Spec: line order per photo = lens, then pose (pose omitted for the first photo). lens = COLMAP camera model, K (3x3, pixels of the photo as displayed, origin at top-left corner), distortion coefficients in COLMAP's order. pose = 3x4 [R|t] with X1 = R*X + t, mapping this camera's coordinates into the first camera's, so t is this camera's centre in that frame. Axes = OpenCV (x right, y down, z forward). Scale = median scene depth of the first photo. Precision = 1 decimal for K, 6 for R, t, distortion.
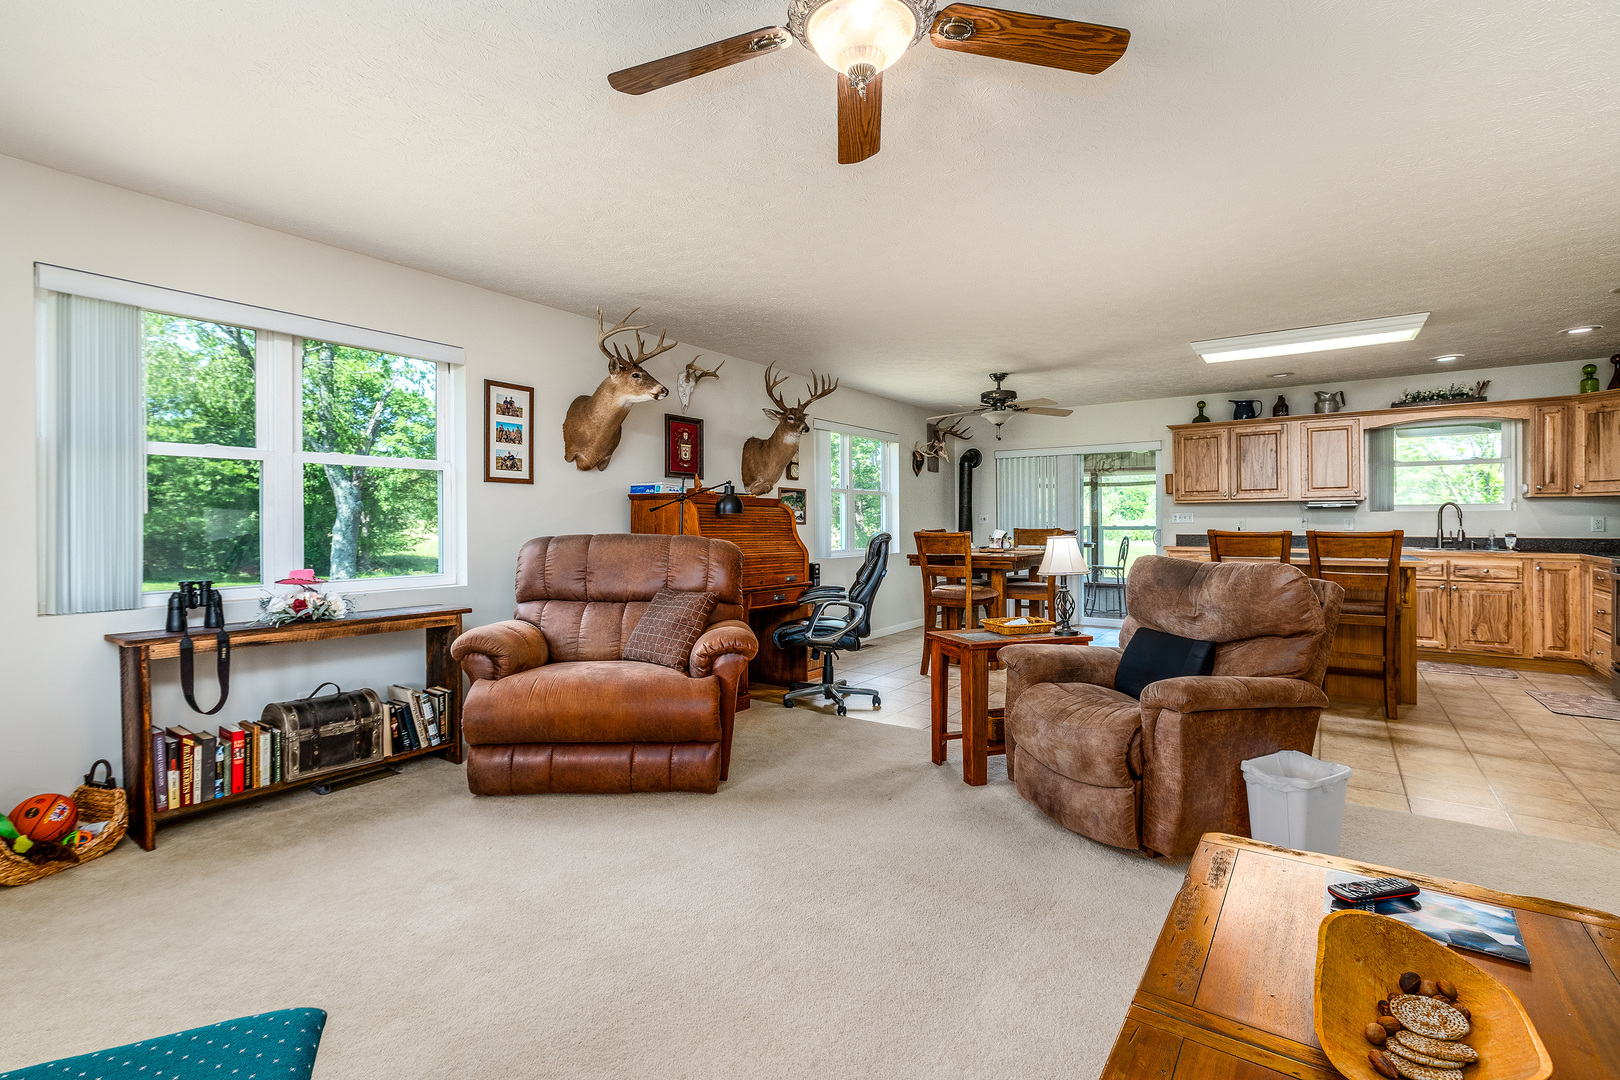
lens RADIAL K [[747.5, 0, 787.1], [0, 747.5, 532.2], [0, 0, 1]] dist [0.005766, -0.003458]
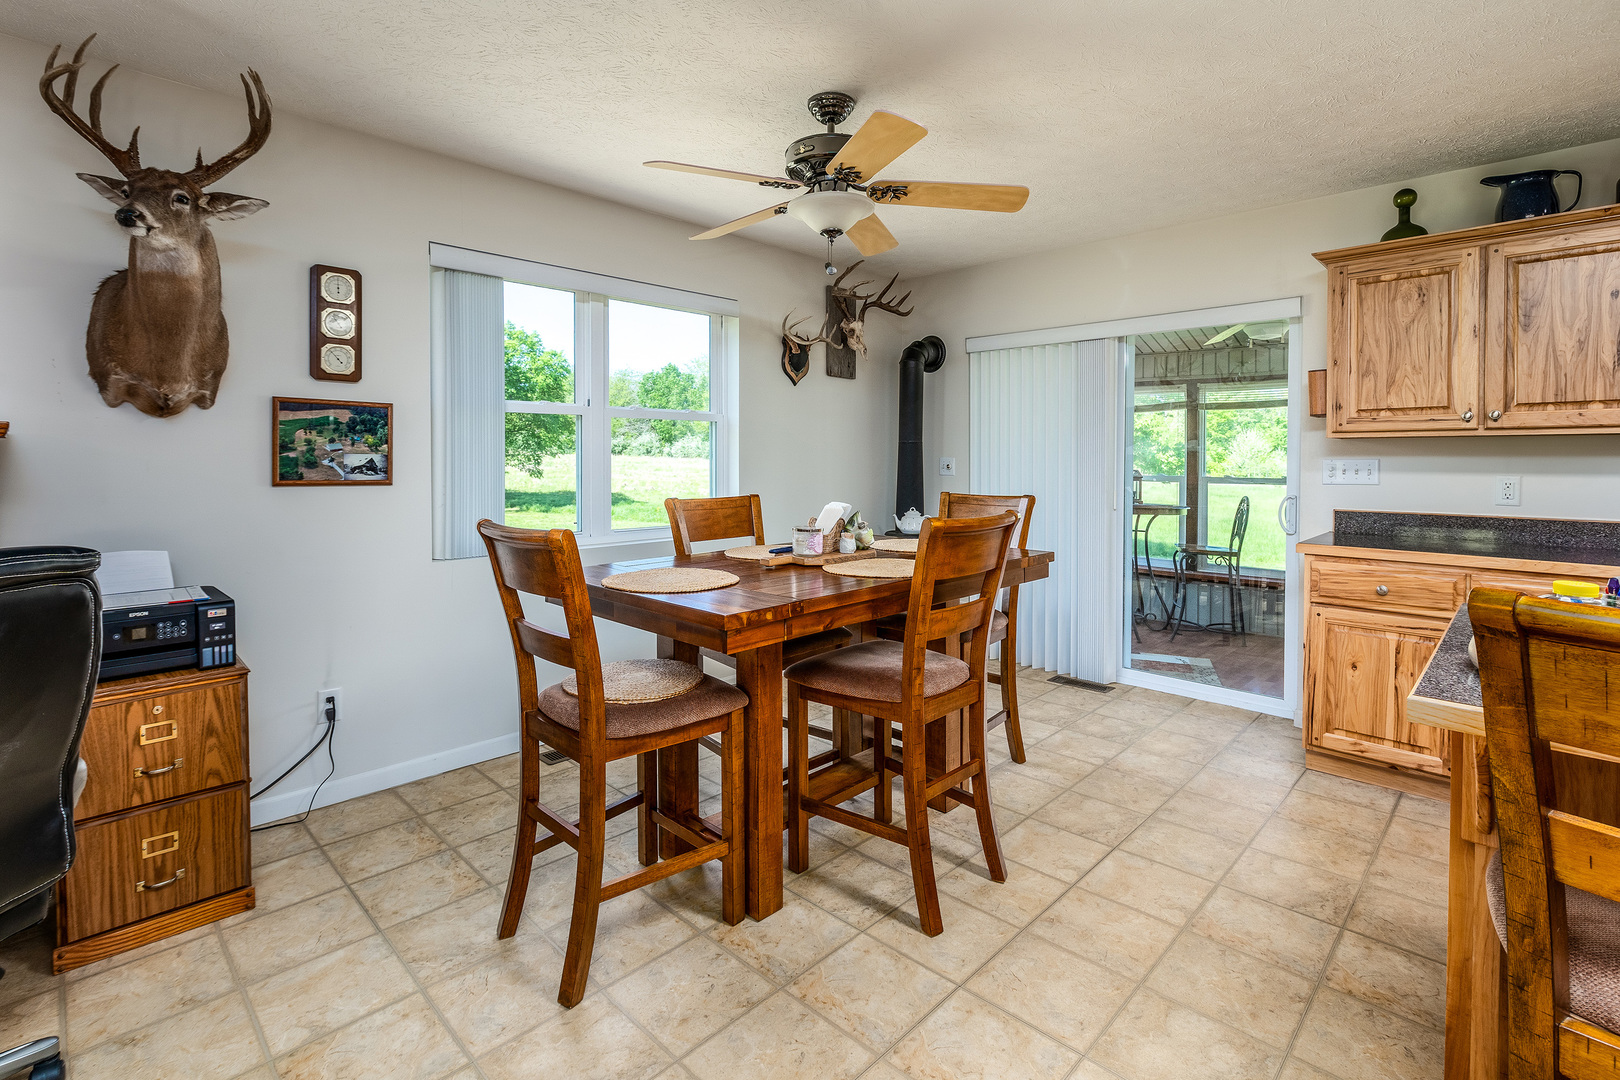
lens RADIAL K [[747.5, 0, 817.2], [0, 747.5, 474.6], [0, 0, 1]] dist [0.005766, -0.003458]
pose [[0.989664, 0.009397, -0.143099, 0.316018], [-0.007611, 0.999886, 0.013022, -0.023074], [0.143205, -0.011799, 0.989623, 0.585305]]
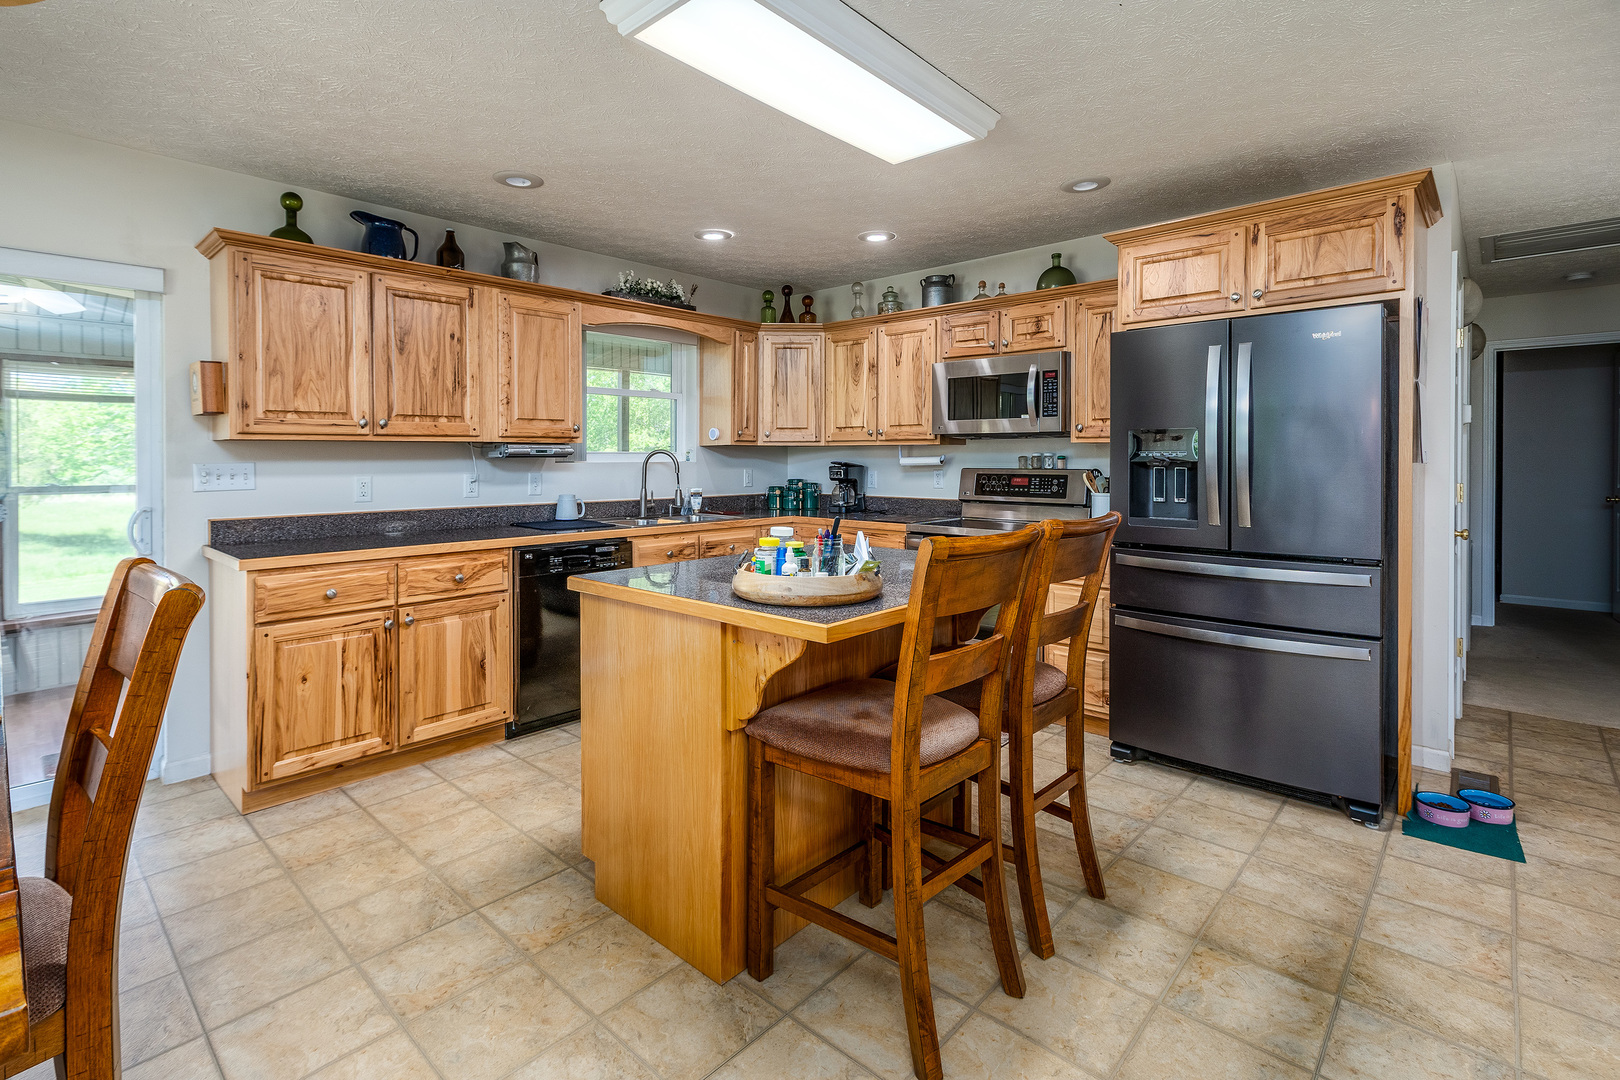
lens RADIAL K [[747.5, 0, 770.4], [0, 747.5, 464.7], [0, 0, 1]] dist [0.005766, -0.003458]
pose [[0.138093, -0.007333, 0.990392, 0.194272], [0.014554, 0.999880, 0.005374, -0.025992], [-0.990312, 0.013672, 0.138183, 0.736281]]
